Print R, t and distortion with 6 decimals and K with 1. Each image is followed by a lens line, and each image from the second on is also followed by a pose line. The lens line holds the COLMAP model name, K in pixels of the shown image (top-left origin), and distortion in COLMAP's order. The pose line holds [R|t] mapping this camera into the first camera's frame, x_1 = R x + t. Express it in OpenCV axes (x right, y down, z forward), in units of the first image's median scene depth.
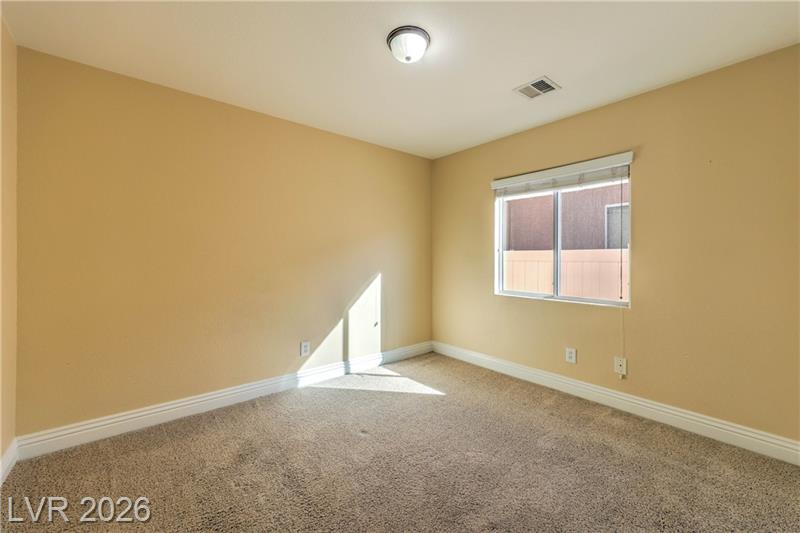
lens RADIAL K [[326.0, 0, 402.8], [0, 326.0, 258.5], [0, 0, 1]] dist [0.004818, 0.000442]
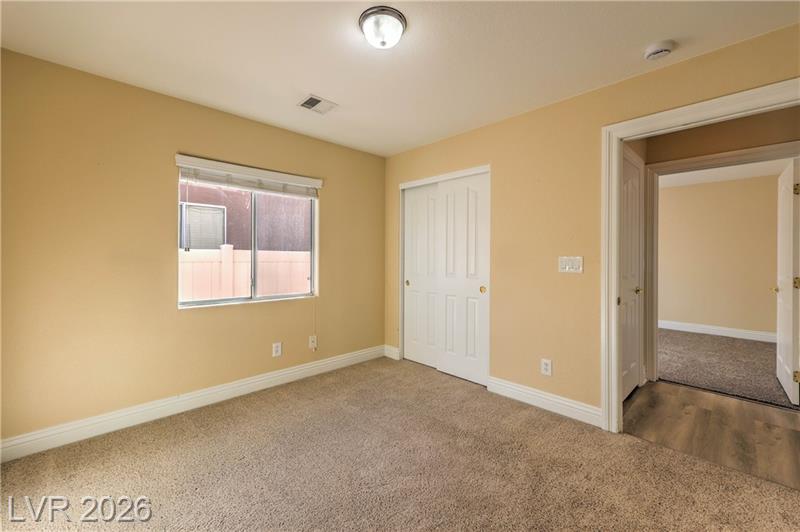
lens RADIAL K [[326.0, 0, 402.8], [0, 326.0, 258.0], [0, 0, 1]] dist [0.004818, 0.000442]
pose [[-0.070613, -0.002578, 0.997500, -0.595740], [0.004075, 0.999988, 0.002873, -0.006036], [-0.997495, 0.004268, -0.070602, 0.670498]]
